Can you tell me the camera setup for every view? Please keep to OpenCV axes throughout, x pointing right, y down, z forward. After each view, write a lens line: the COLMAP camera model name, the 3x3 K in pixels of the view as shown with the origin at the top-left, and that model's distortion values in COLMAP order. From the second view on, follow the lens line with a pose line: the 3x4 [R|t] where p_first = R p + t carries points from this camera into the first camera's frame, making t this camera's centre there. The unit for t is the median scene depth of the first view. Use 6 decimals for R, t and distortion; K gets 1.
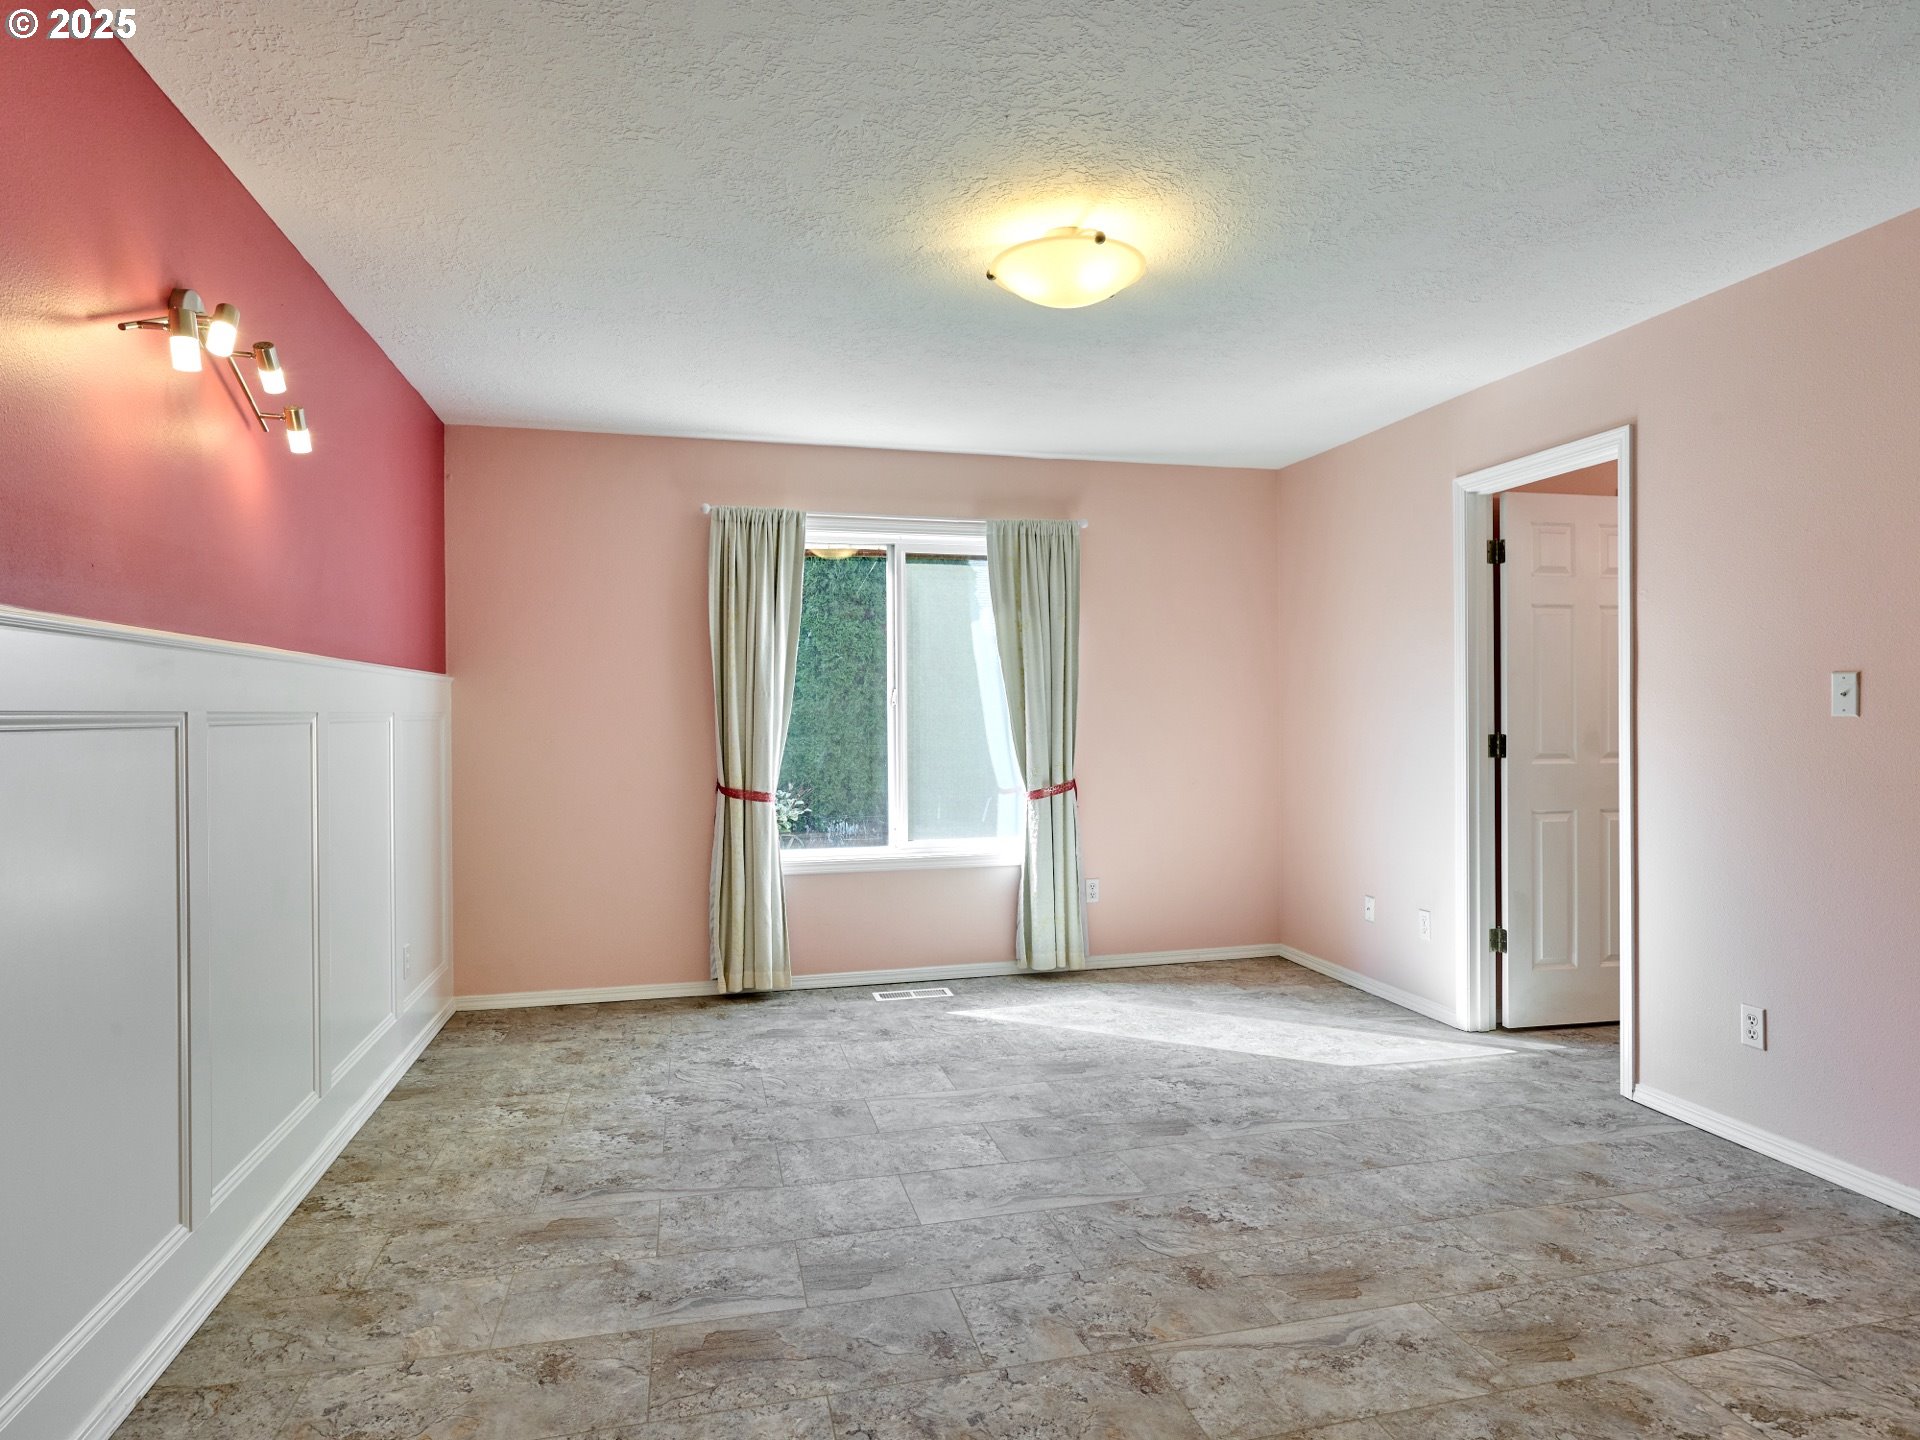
lens RADIAL K [[956.8, 0, 1025.0], [0, 956.8, 714.9], [0, 0, 1]] dist [0.000290, -0.000238]
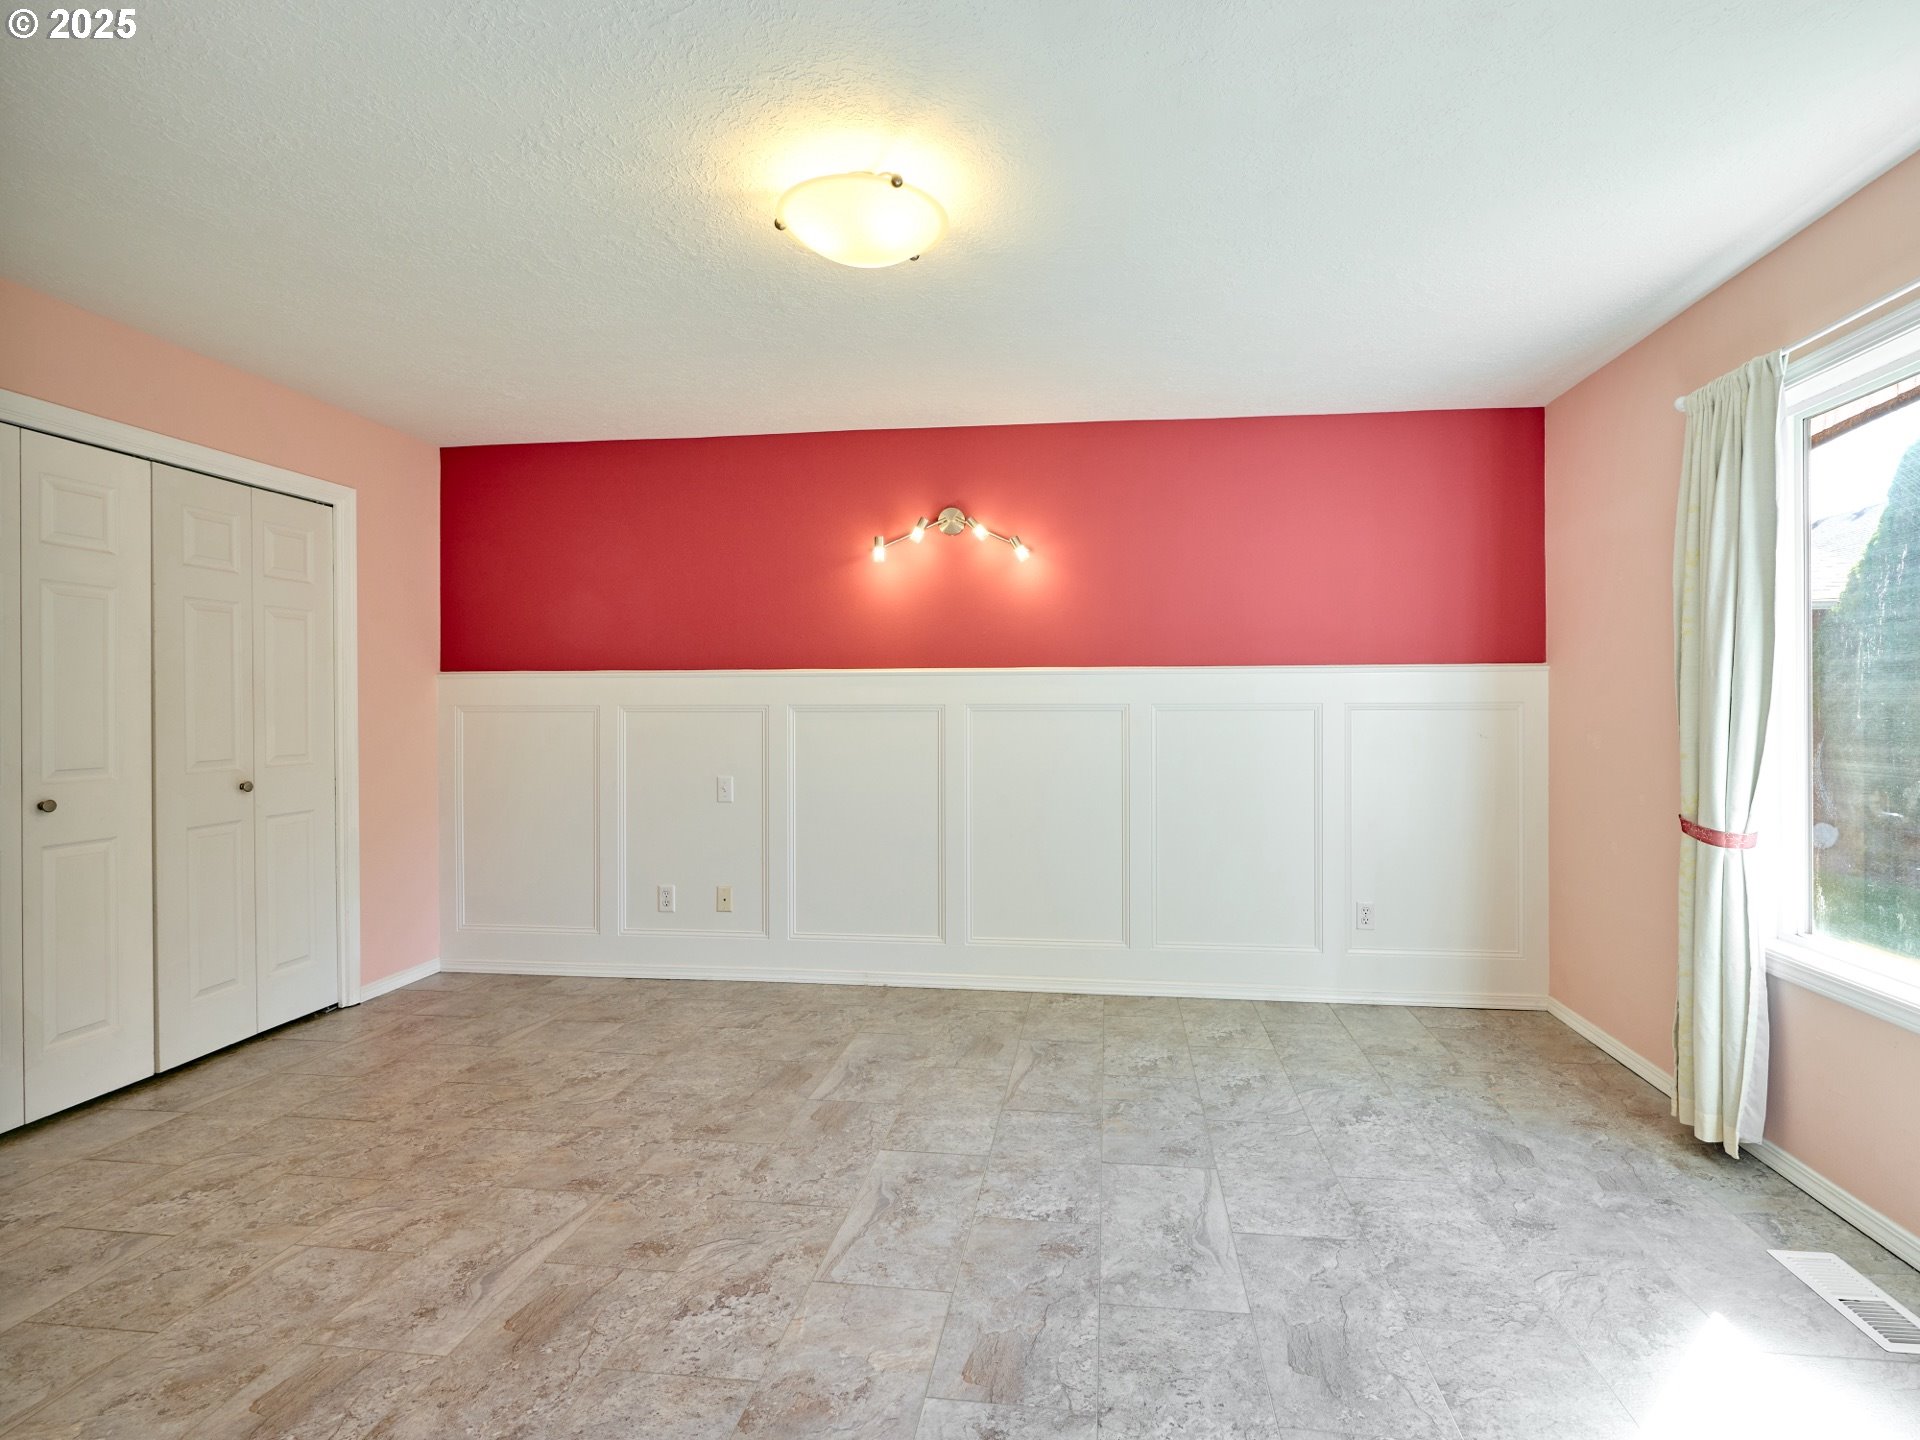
lens RADIAL K [[956.8, 0, 1025.0], [0, 956.8, 714.9], [0, 0, 1]] dist [0.000290, -0.000238]
pose [[-0.319399, 0.012777, -0.947534, 0.869185], [0.001844, 0.999916, 0.012862, -0.004104], [0.947619, 0.002361, -0.319396, 1.448194]]
